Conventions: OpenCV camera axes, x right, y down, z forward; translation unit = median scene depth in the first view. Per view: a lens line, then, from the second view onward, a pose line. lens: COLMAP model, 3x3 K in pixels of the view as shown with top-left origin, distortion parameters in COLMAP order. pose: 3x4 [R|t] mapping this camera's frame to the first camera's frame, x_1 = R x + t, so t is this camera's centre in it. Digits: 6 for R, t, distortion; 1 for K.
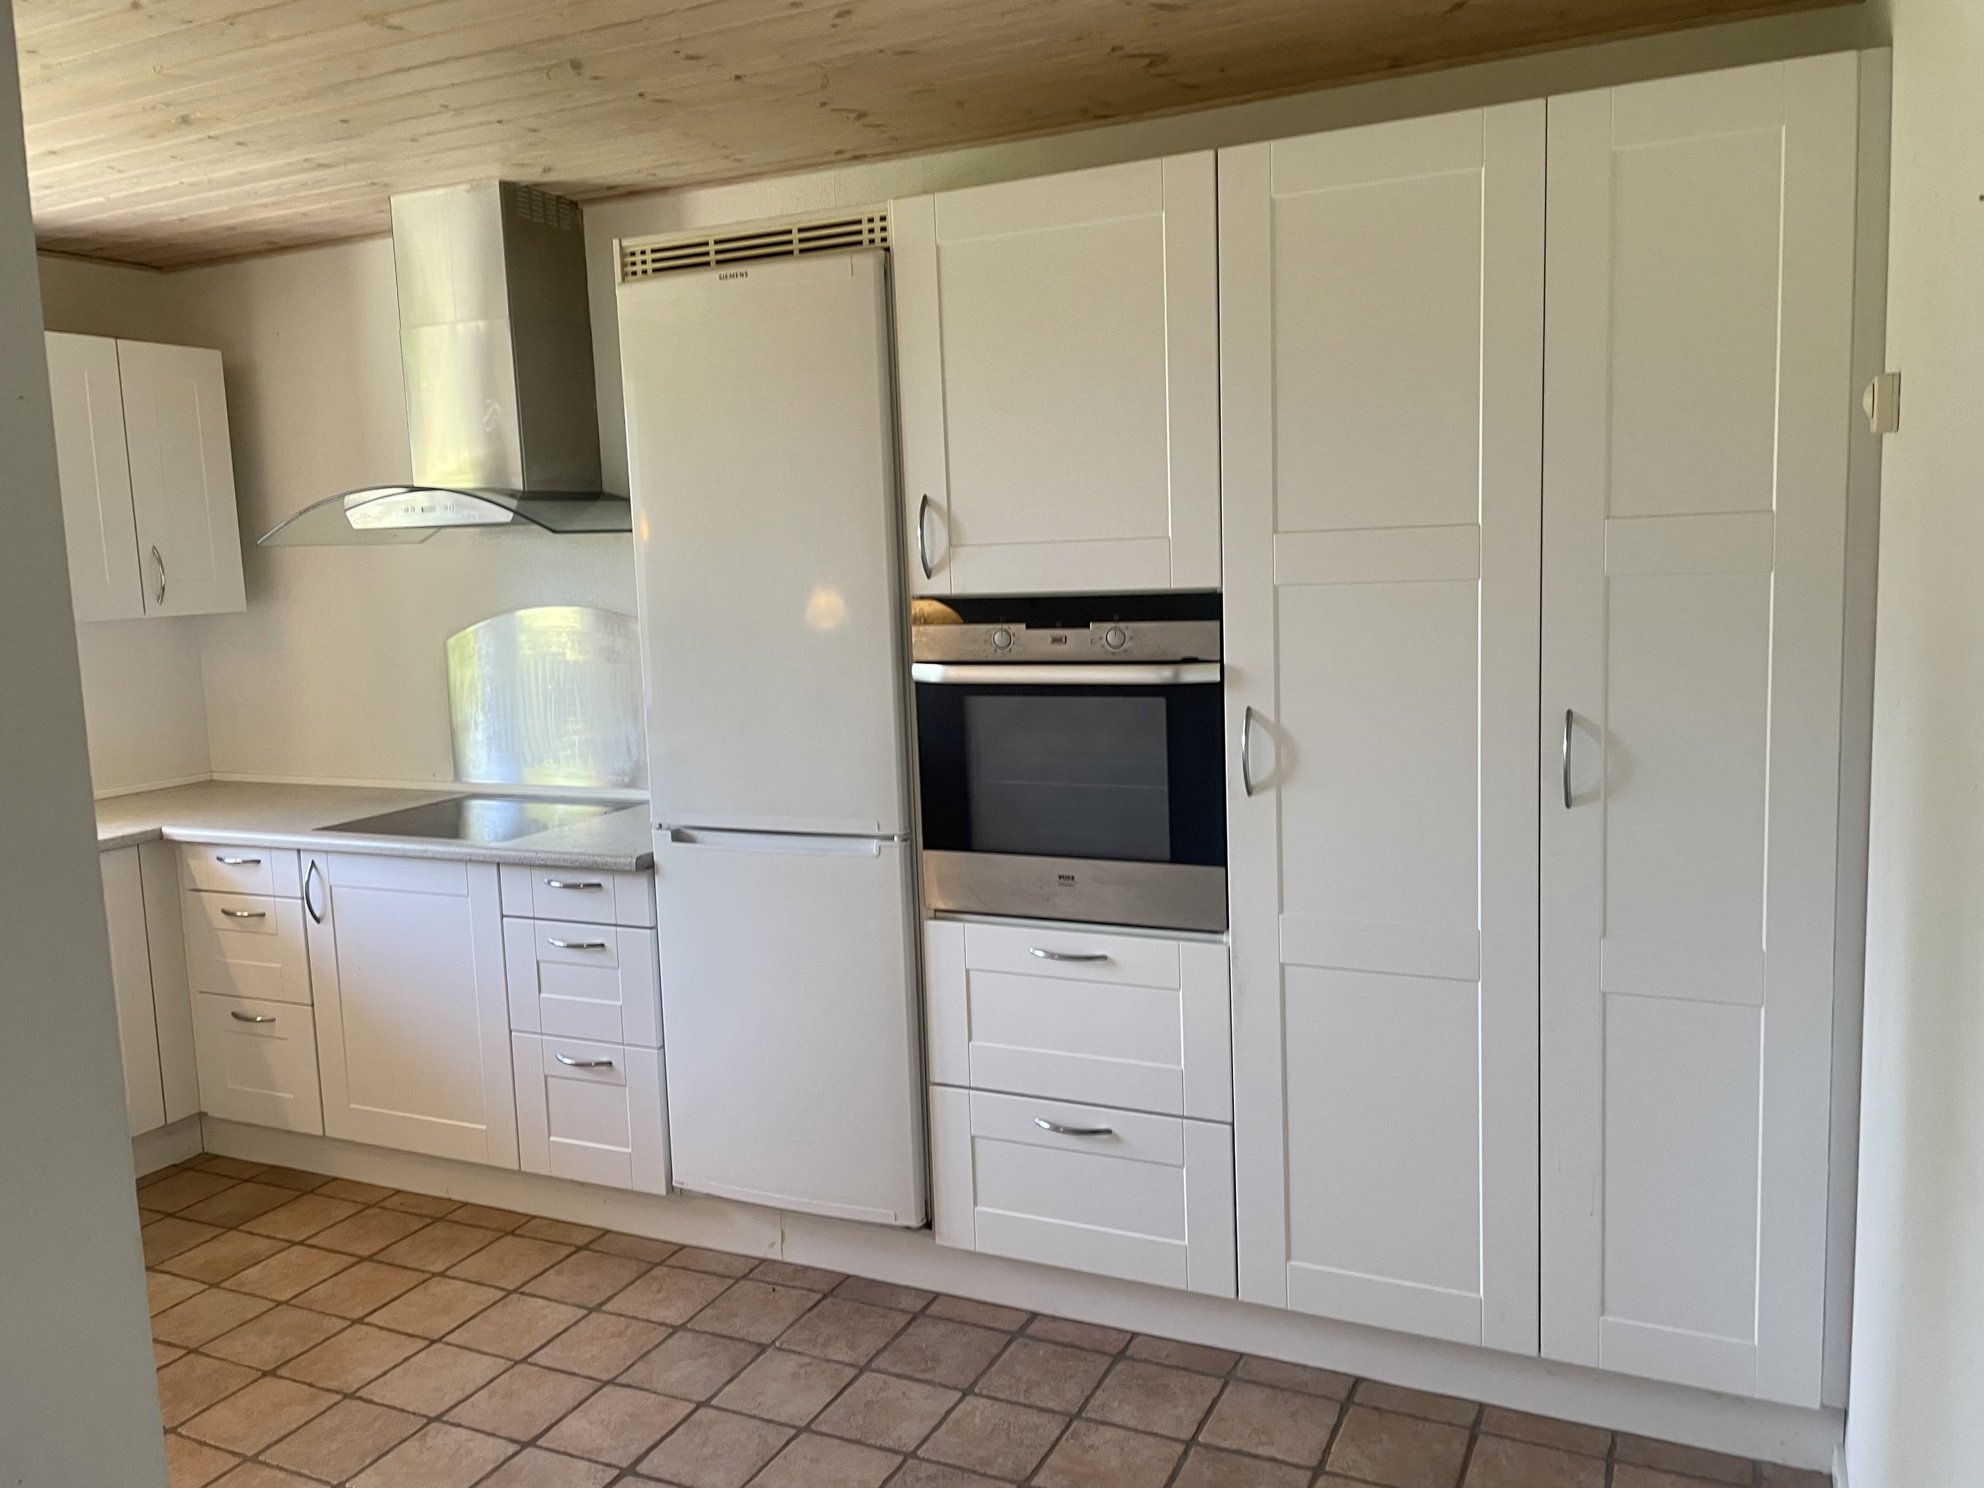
lens RADIAL K [[1521.1, 0, 990.4], [0, 1521.1, 729.2], [0, 0, 1]] dist [0.087717, -0.123518]
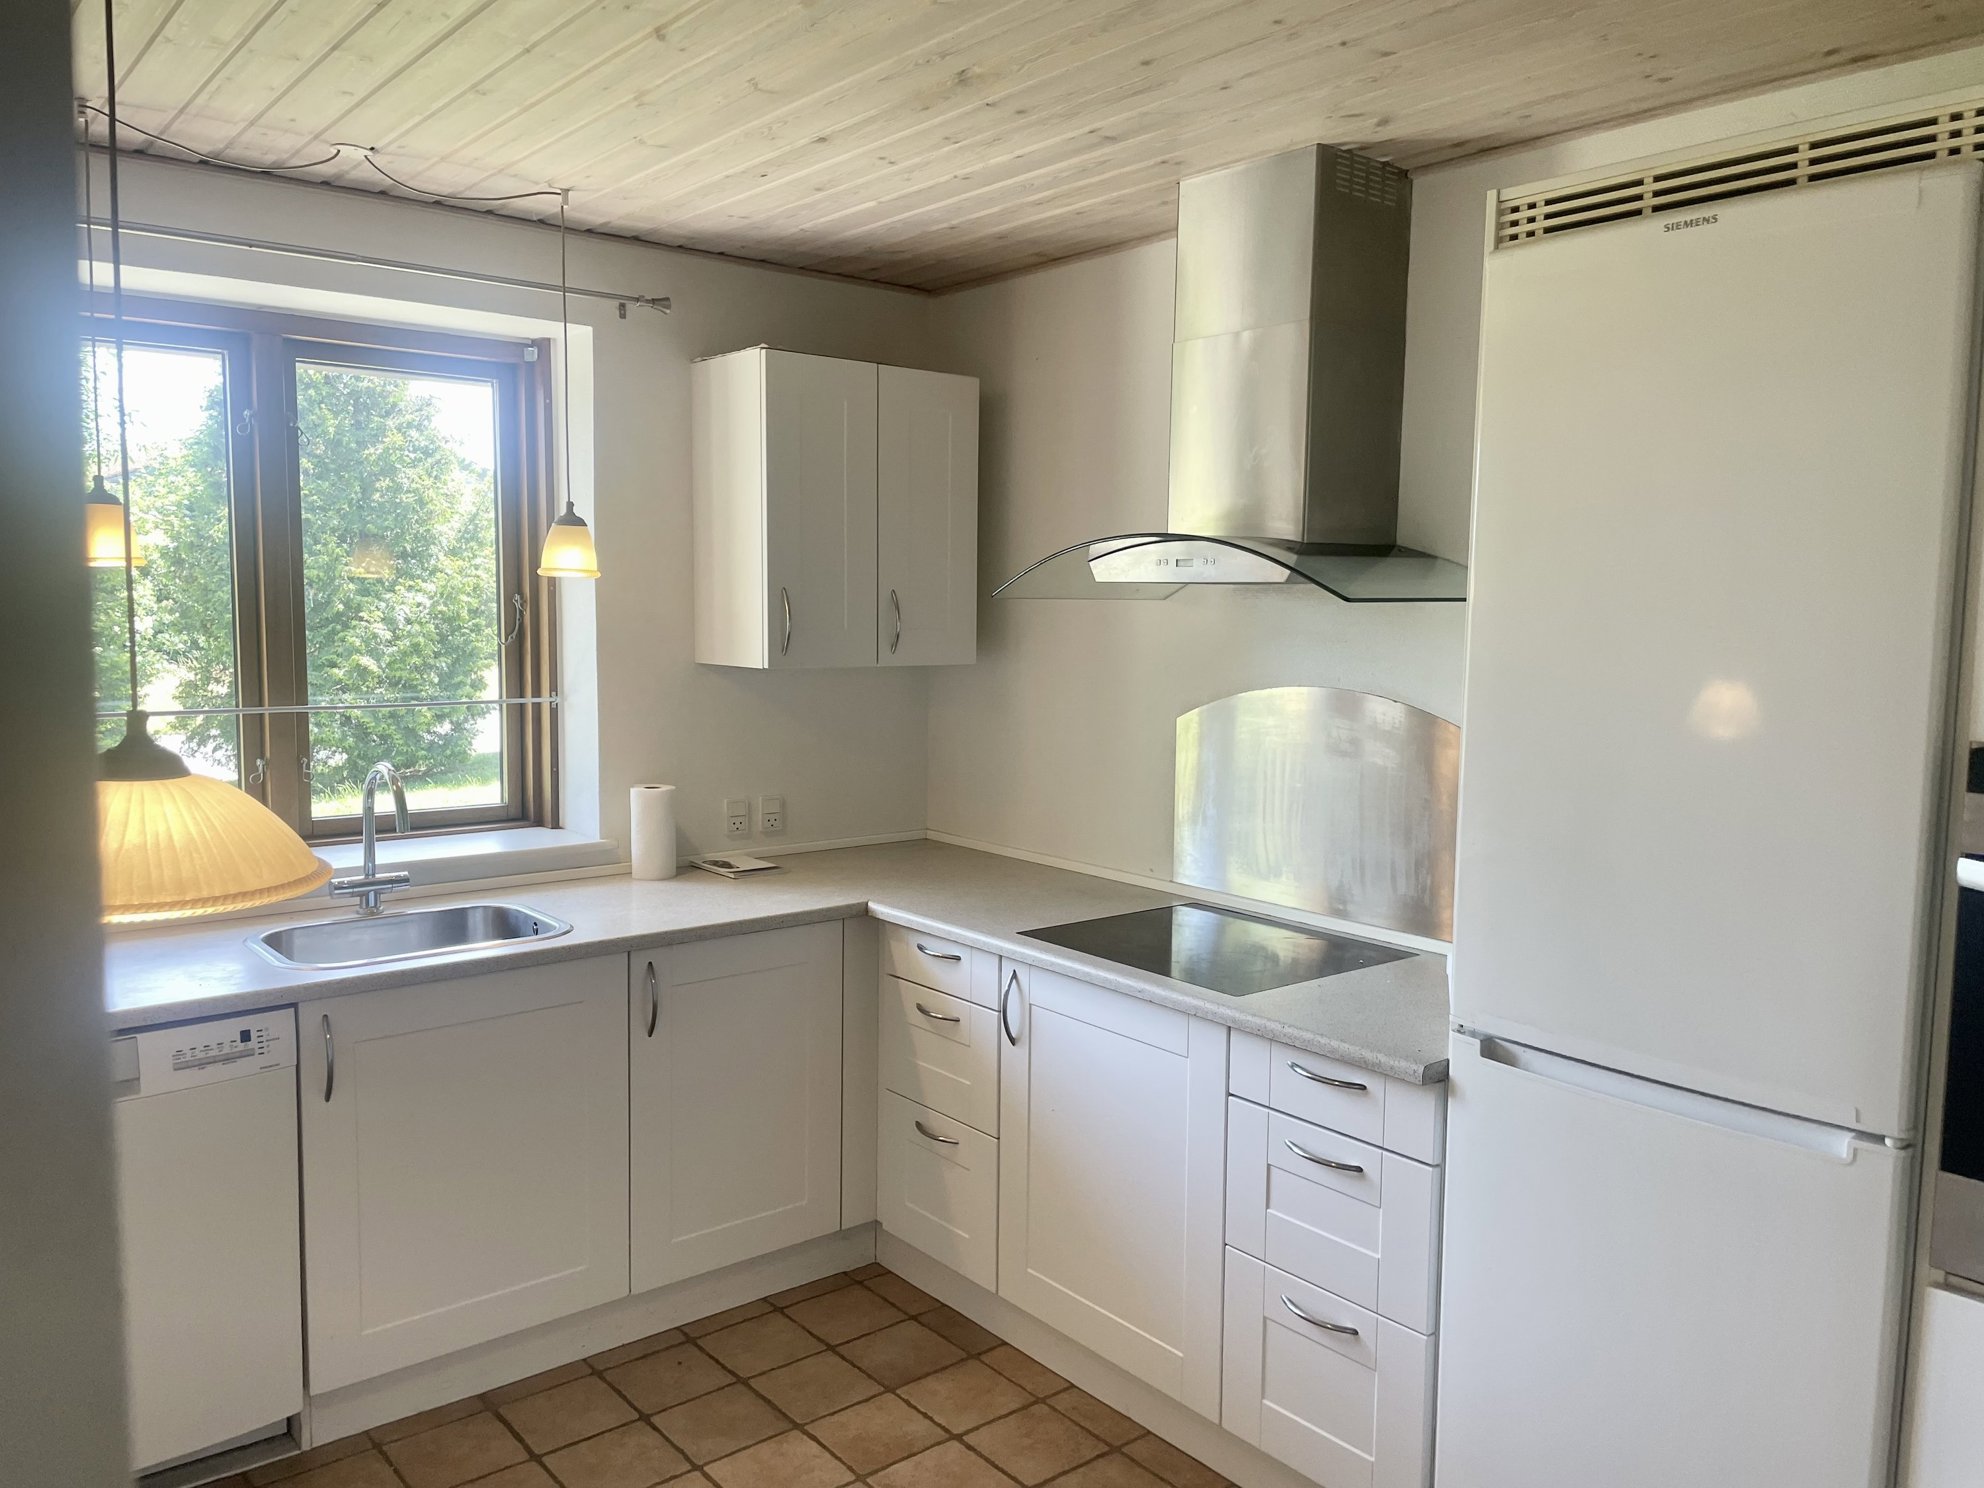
lens RADIAL K [[1478.0, 0, 988.8], [0, 1478.0, 753.0], [0, 0, 1]] dist [0.084529, -0.108925]
pose [[0.900660, 0.093203, -0.424411, -0.119497], [-0.096268, 0.995253, 0.014270, -0.045108], [0.423727, 0.028005, 0.905357, 0.256321]]
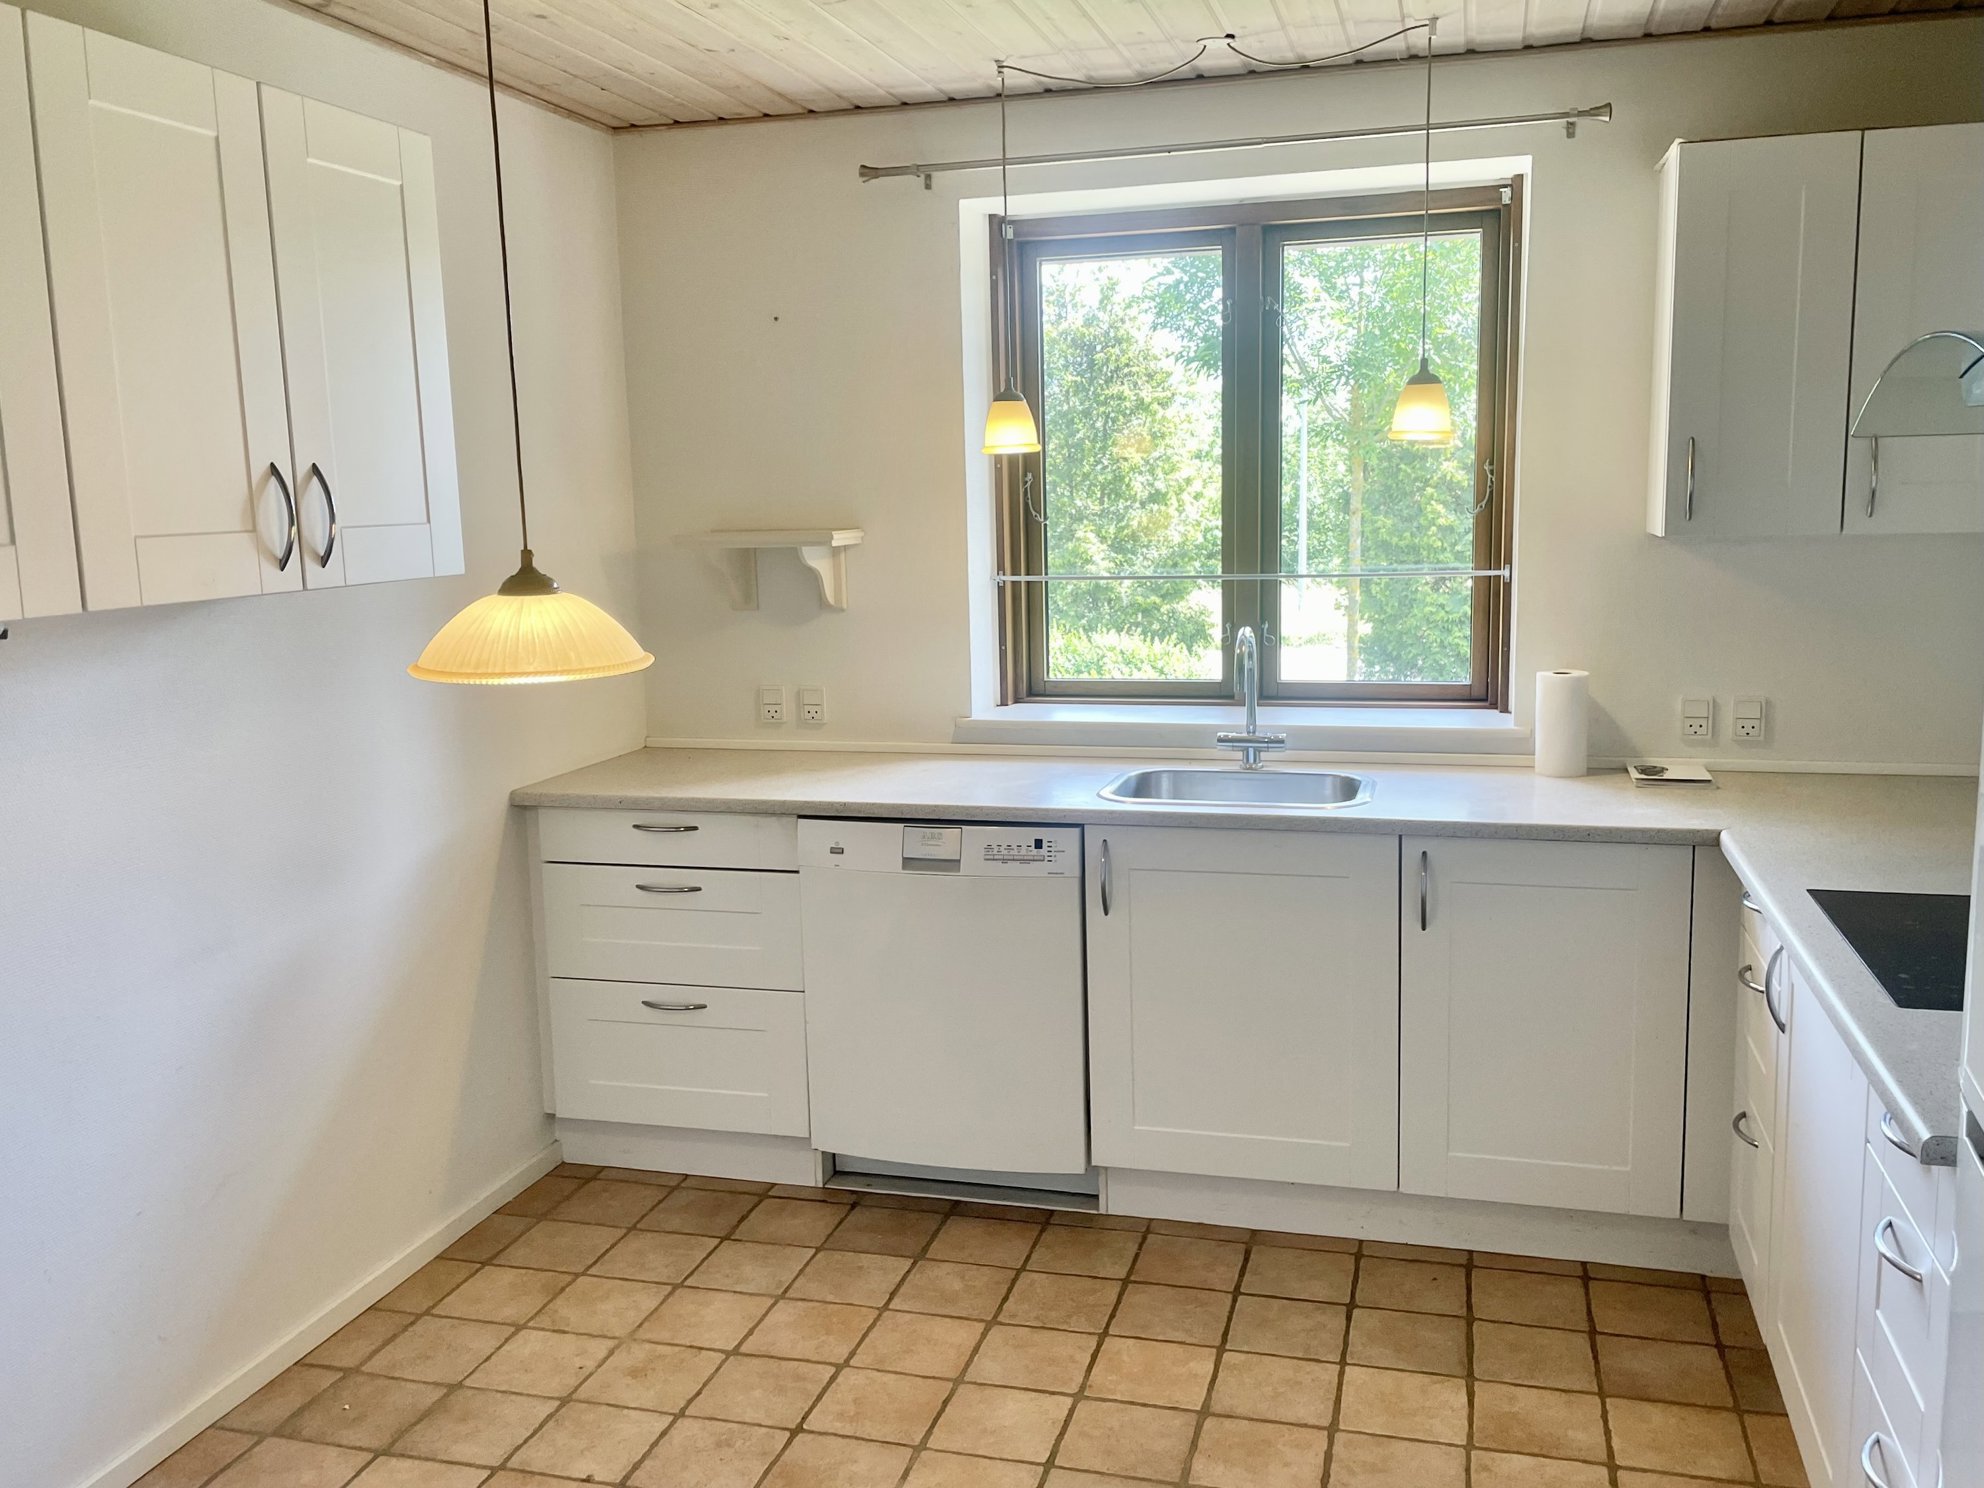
lens RADIAL K [[1660.2, 0, 1032.4], [0, 1660.2, 749.2], [0, 0, 1]] dist [0.034339, -0.003290]
pose [[0.178089, 0.185603, -0.966352, 0.159928], [-0.100029, 0.980378, 0.169863, -0.077651], [0.978917, 0.066413, 0.193160, 0.557445]]
